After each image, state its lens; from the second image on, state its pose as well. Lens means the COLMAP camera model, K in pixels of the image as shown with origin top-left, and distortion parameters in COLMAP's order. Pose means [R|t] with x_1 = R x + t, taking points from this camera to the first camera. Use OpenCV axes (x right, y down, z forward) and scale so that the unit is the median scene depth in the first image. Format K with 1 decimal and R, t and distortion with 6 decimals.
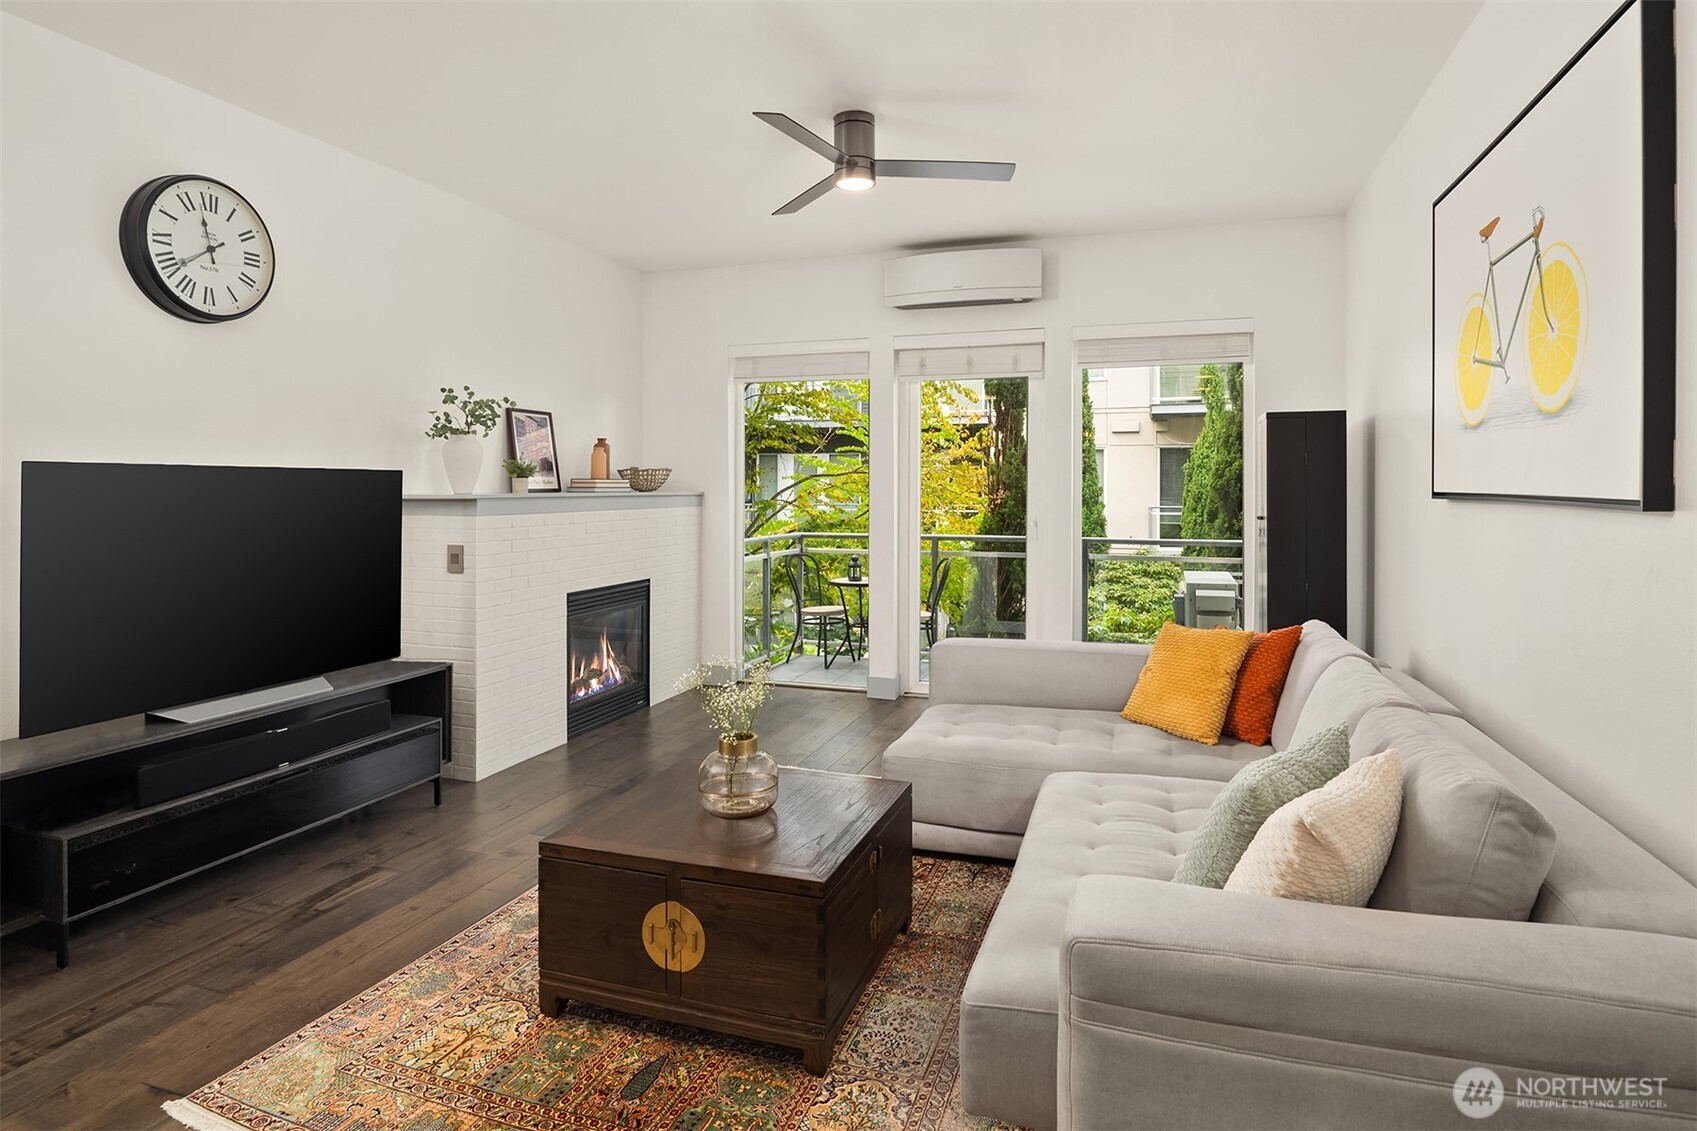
lens RADIAL K [[918.2, 0, 835.9], [0, 918.2, 490.3], [0, 0, 1]] dist [-0.000191, 0.000299]
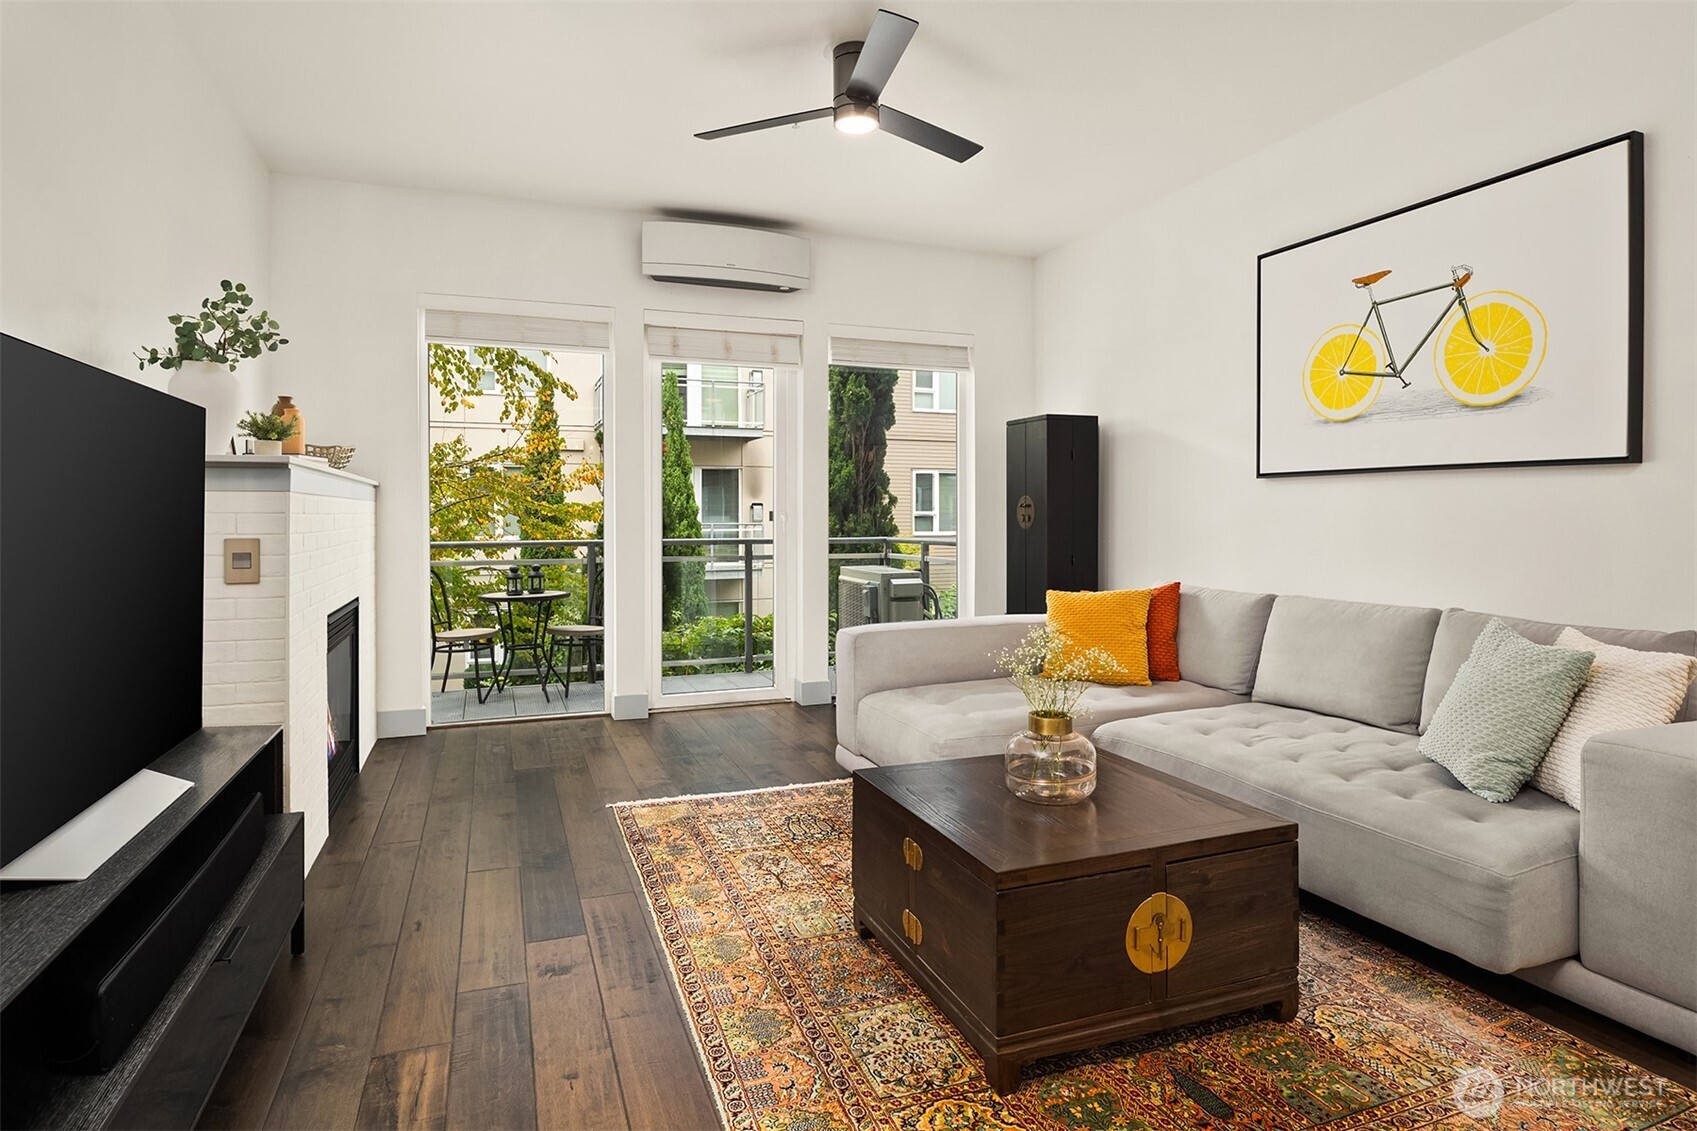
lens RADIAL K [[918.8, 0, 844.3], [0, 918.8, 519.4], [0, 0, 1]] dist [-0.003509, -0.000962]
pose [[0.770715, -0.004958, 0.637160, -0.383579], [0.003344, 0.999987, 0.003736, 0.035946], [-0.637171, -0.000749, 0.770722, 0.207804]]
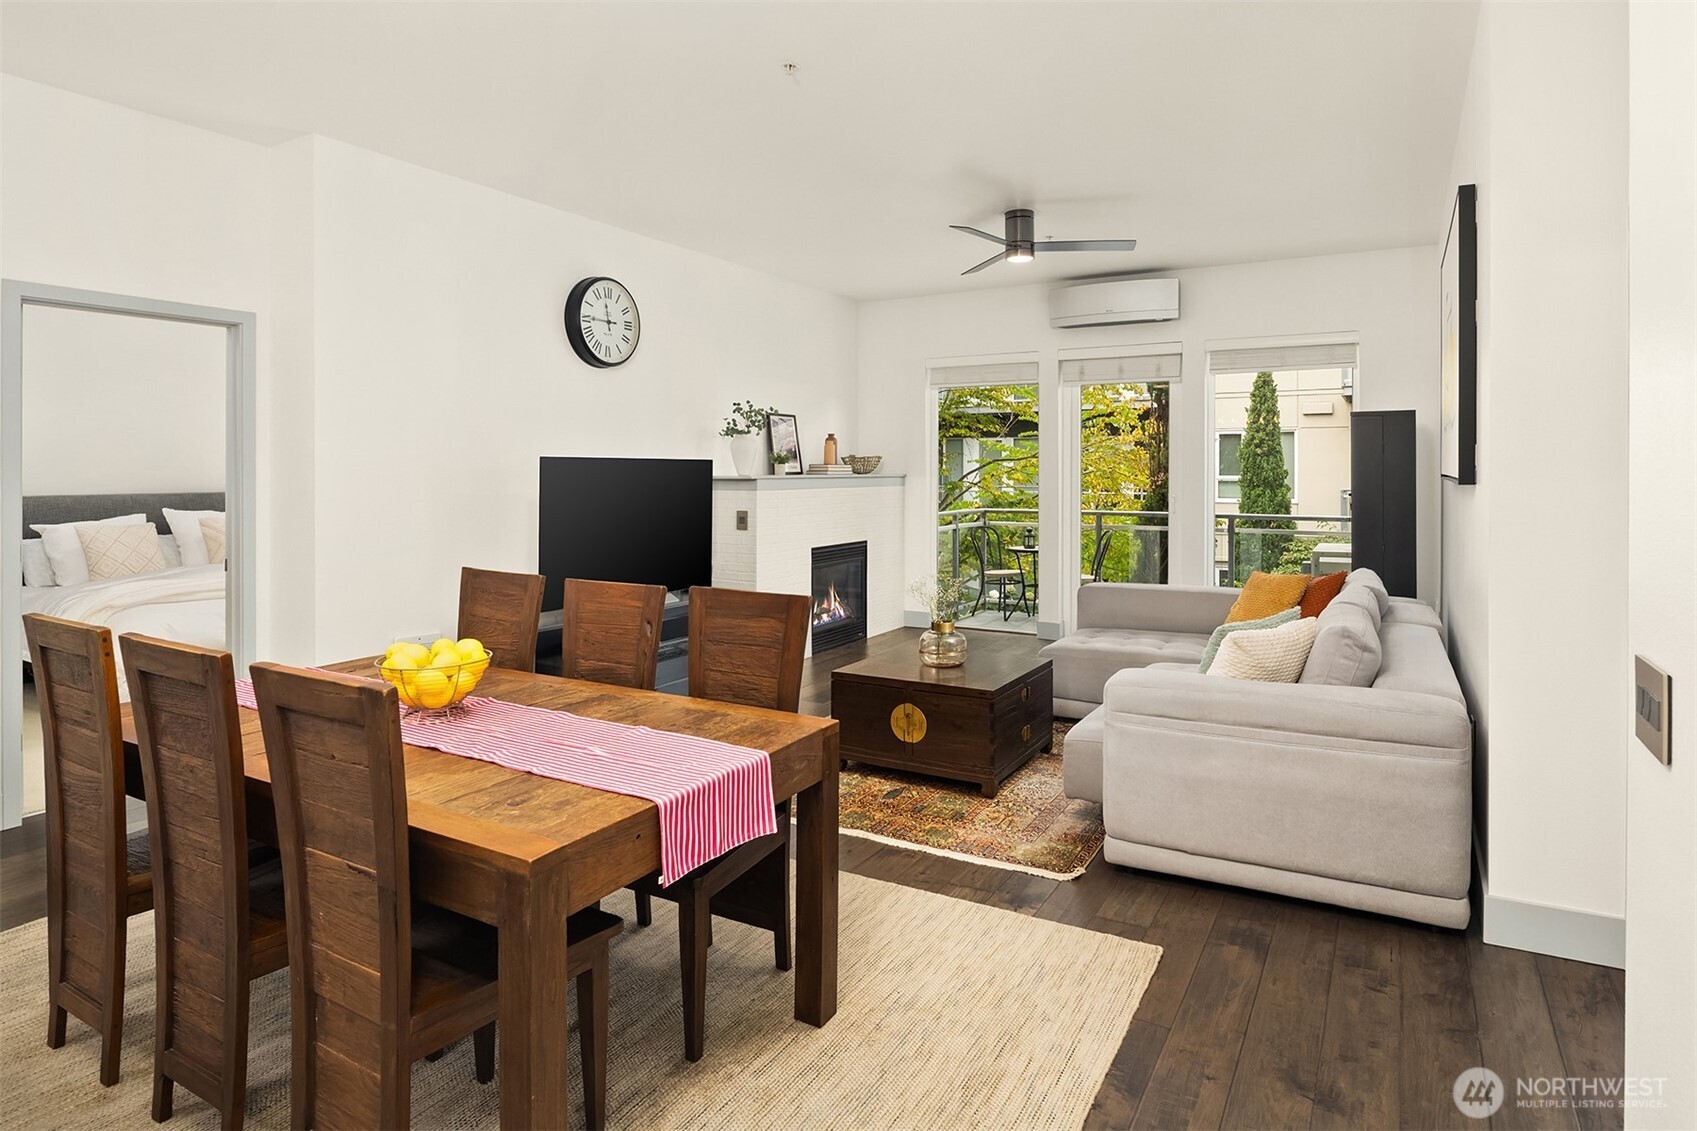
lens RADIAL K [[929.2, 0, 849.8], [0, 929.2, 469.0], [0, 0, 1]] dist [-0.001969, -0.000076]
pose [[0.983050, -0.001074, -0.183336, 0.017052], [0.000243, 0.999990, -0.004552, 0.000279], [0.183339, 0.004431, 0.983040, -0.318527]]
